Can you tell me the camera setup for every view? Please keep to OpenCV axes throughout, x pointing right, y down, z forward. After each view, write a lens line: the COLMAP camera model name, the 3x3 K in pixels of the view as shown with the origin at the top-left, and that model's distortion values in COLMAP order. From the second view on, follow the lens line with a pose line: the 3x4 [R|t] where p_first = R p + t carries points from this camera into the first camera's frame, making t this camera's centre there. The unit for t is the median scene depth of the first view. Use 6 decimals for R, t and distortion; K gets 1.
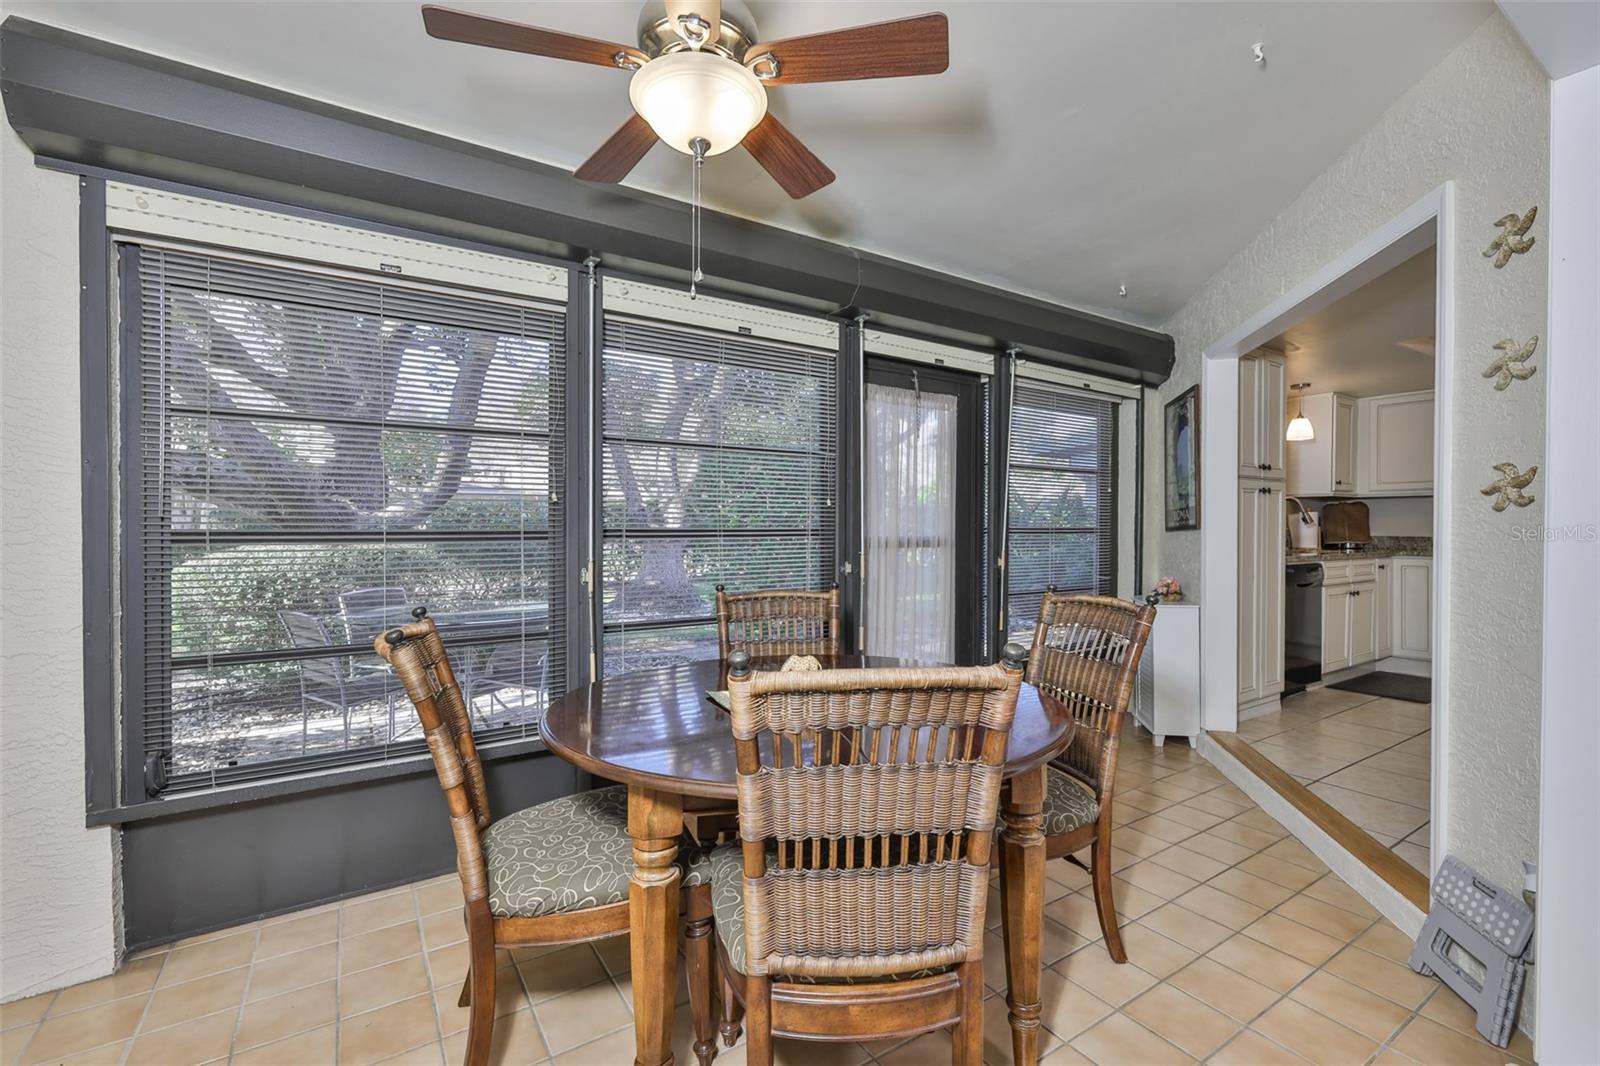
lens RADIAL K [[697.7, 0, 792.1], [0, 697.7, 520.7], [0, 0, 1]] dist [0.000244, 0.000167]
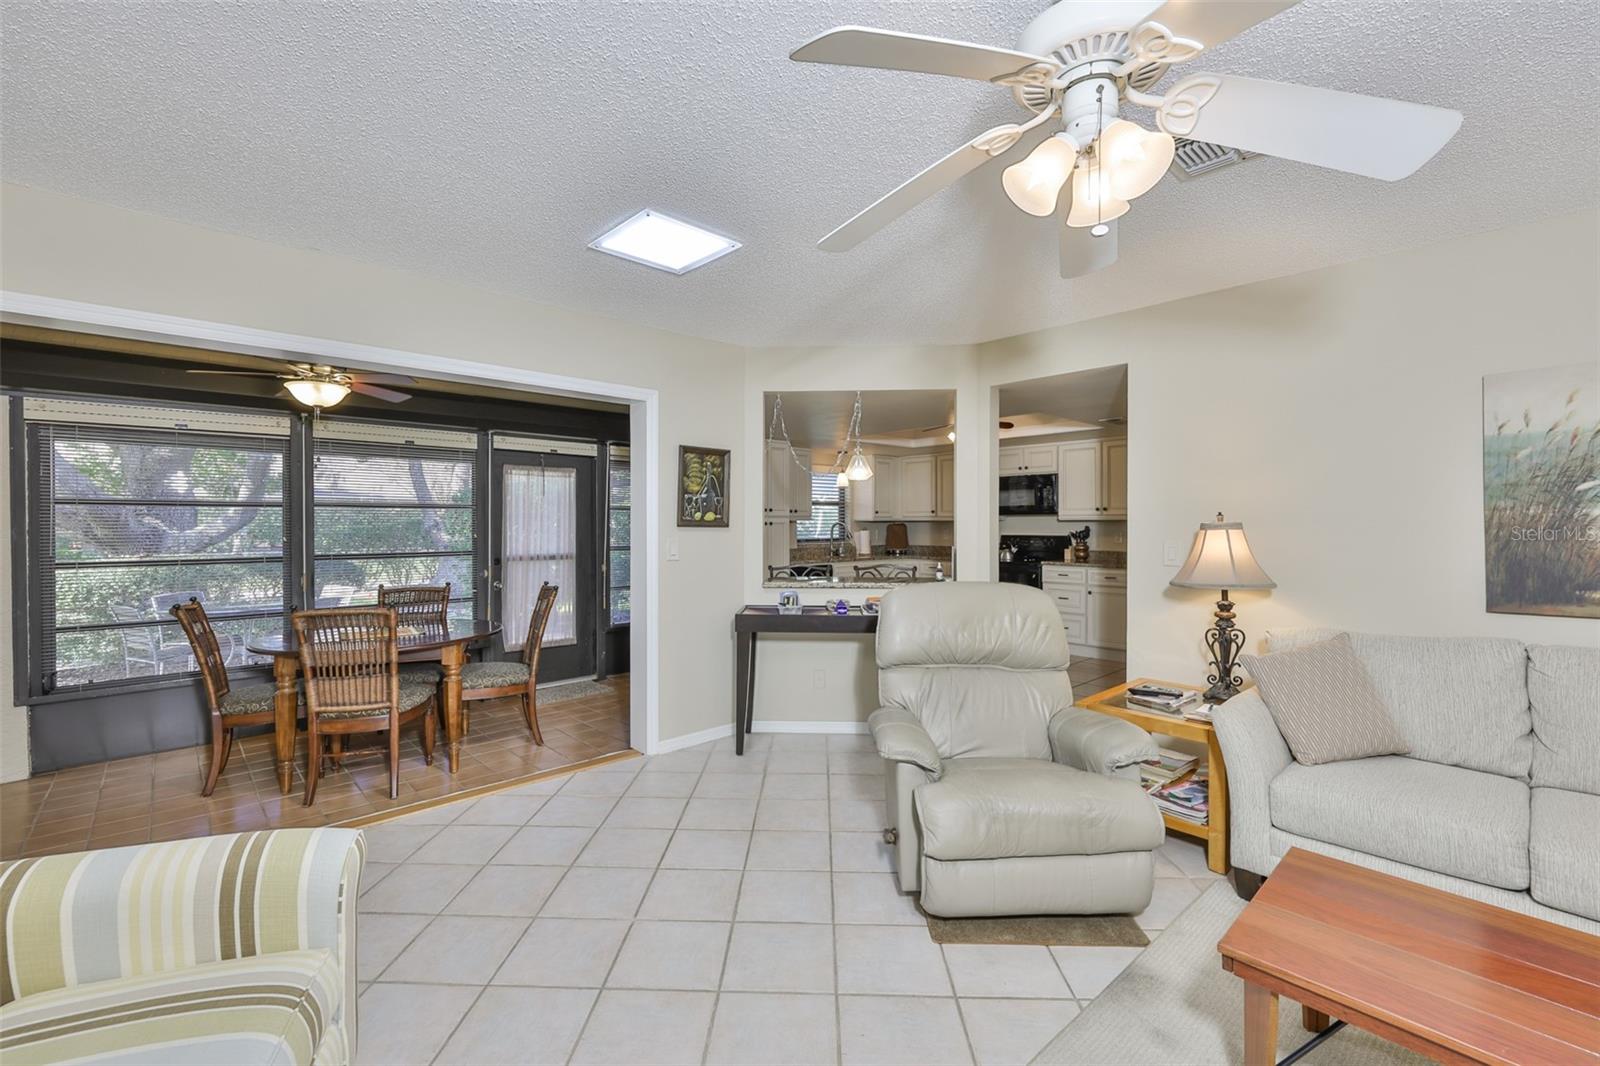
lens RADIAL K [[694.7, 0, 801.0], [0, 694.7, 523.0], [0, 0, 1]] dist [-0.001710, -0.000408]
pose [[0.981955, -0.004014, 0.189072, 0.712191], [0.002600, 0.999967, 0.007730, -0.096351], [-0.189097, -0.007099, 0.981933, -1.147015]]
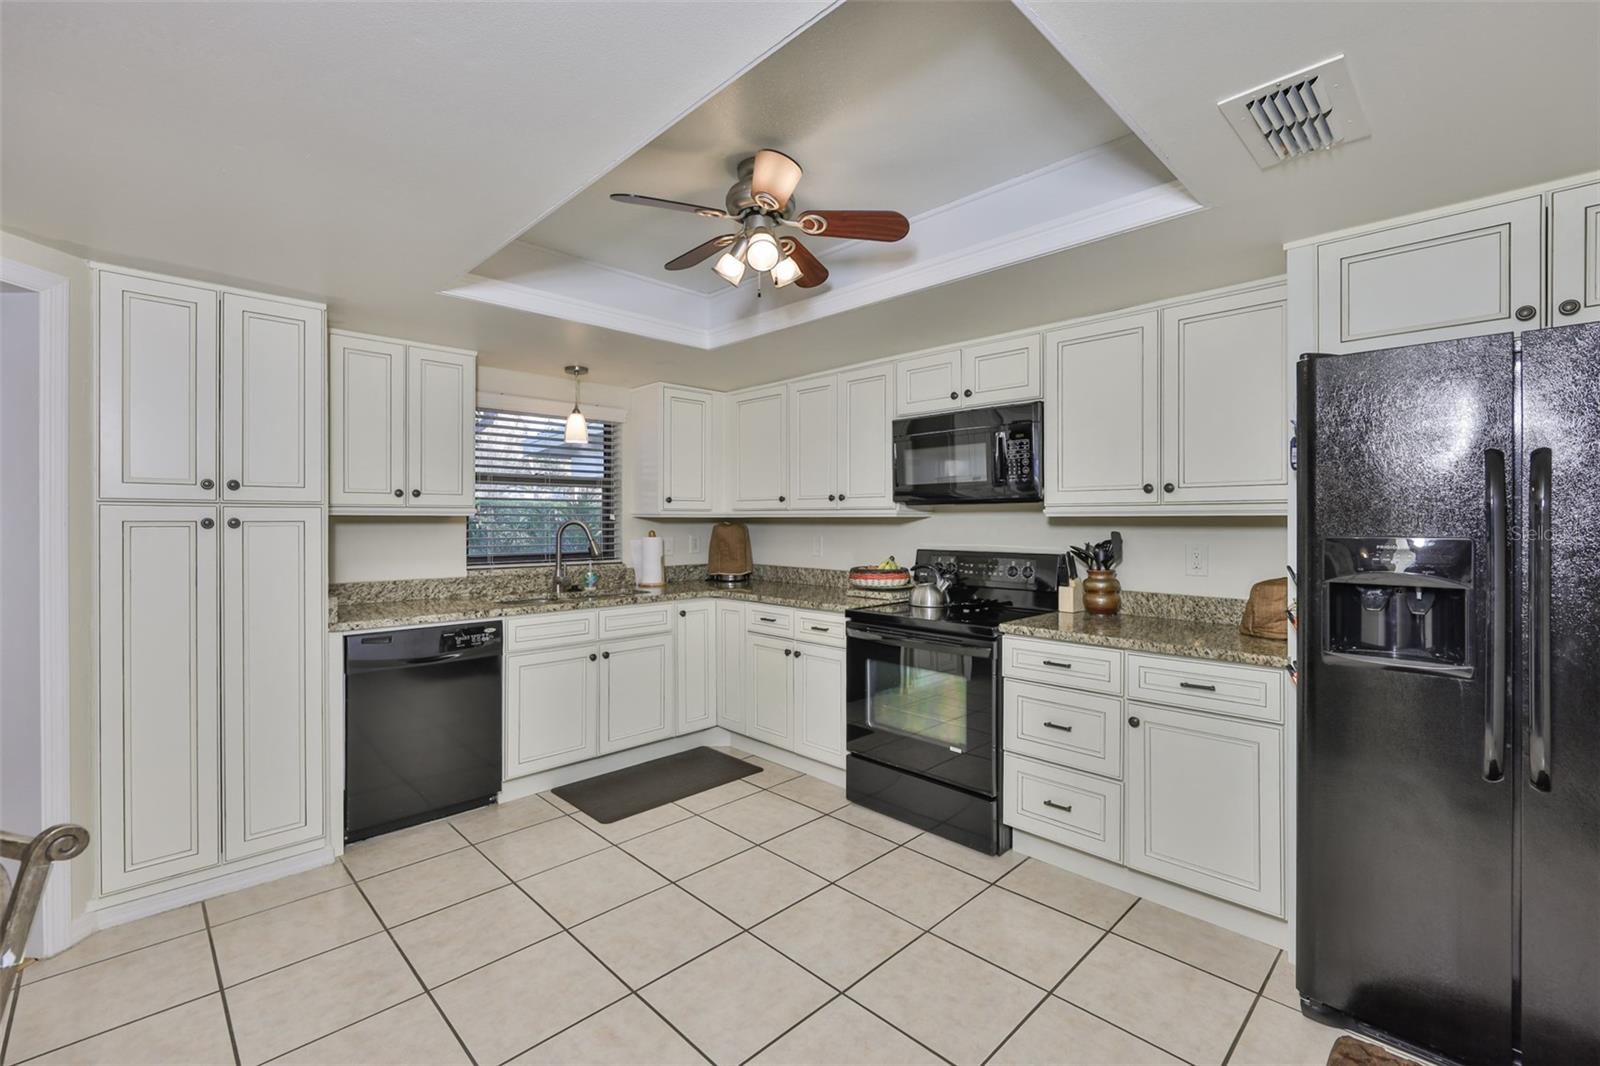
lens RADIAL K [[697.7, 0, 792.1], [0, 697.7, 520.7], [0, 0, 1]] dist [0.000244, 0.000167]
pose [[0.978557, -0.000762, 0.205973, 1.701459], [-0.000578, 0.999979, 0.006445, -0.083375], [-0.205974, -0.006426, 0.978536, 0.505490]]
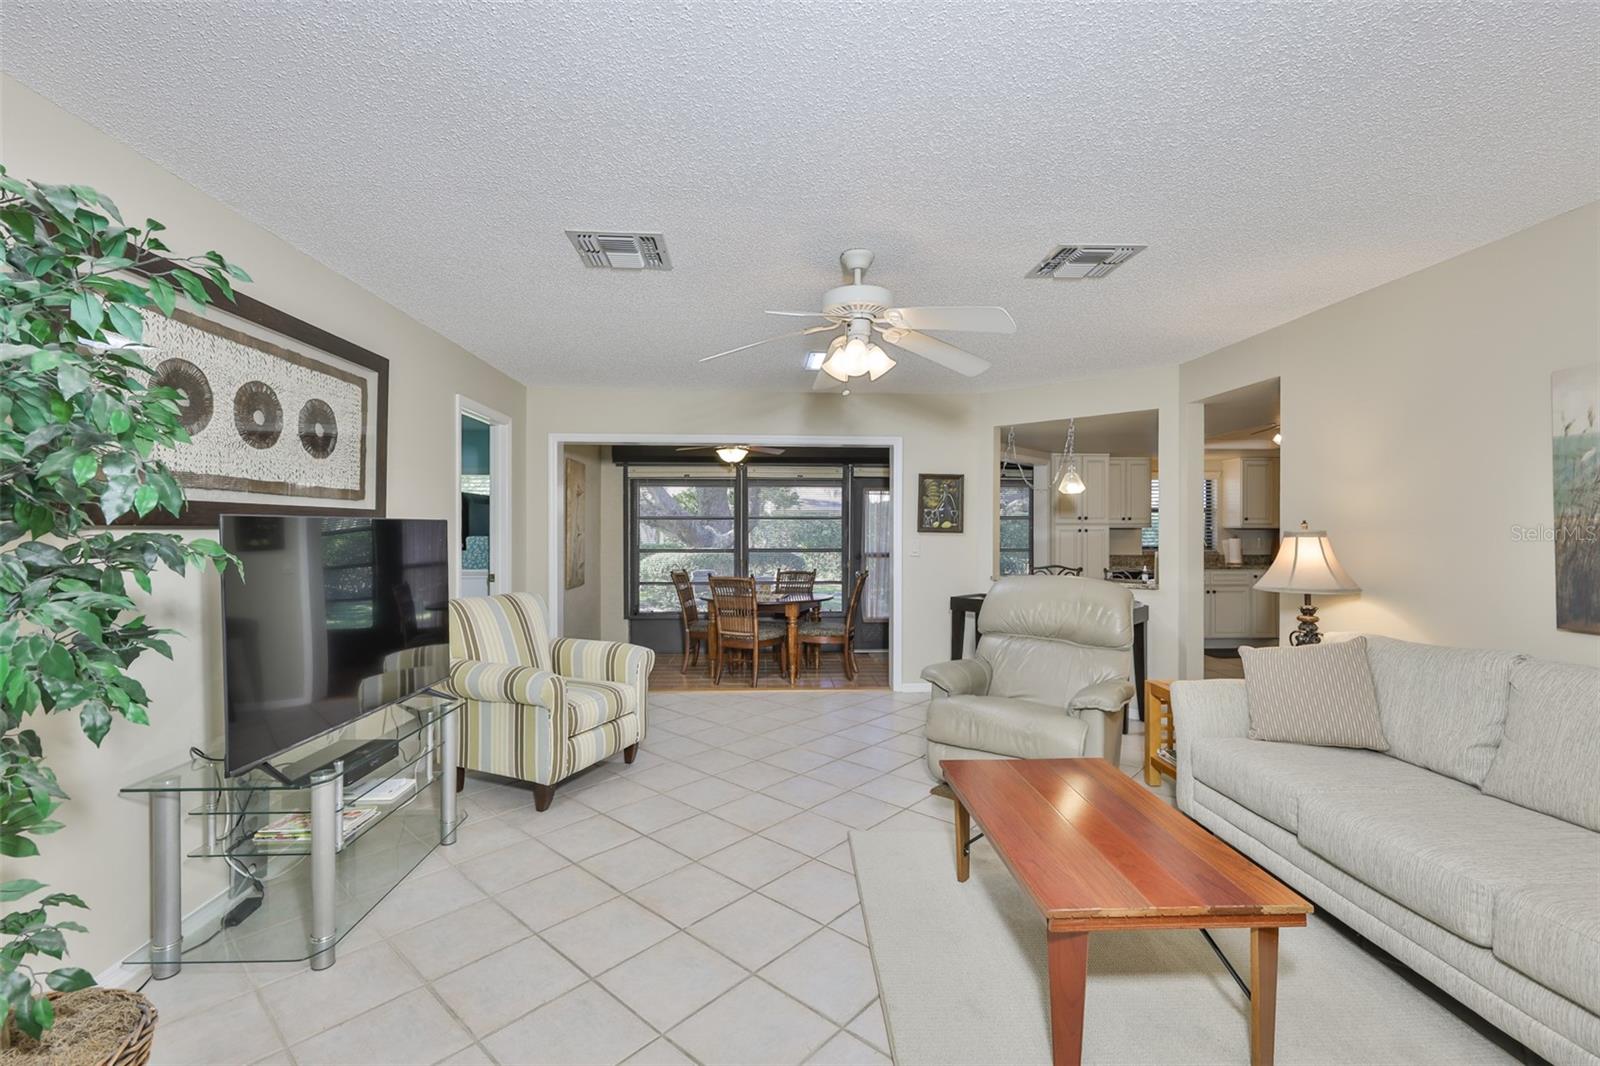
lens RADIAL K [[708.4, 0, 790.0], [0, 708.4, 526.8], [0, 0, 1]] dist [-0.000406, 0.000467]
pose [[0.868589, -0.002906, -0.495525, 1.544950], [0.004067, 0.999991, 0.001265, -0.098459], [0.495516, -0.003114, 0.868593, -1.730263]]
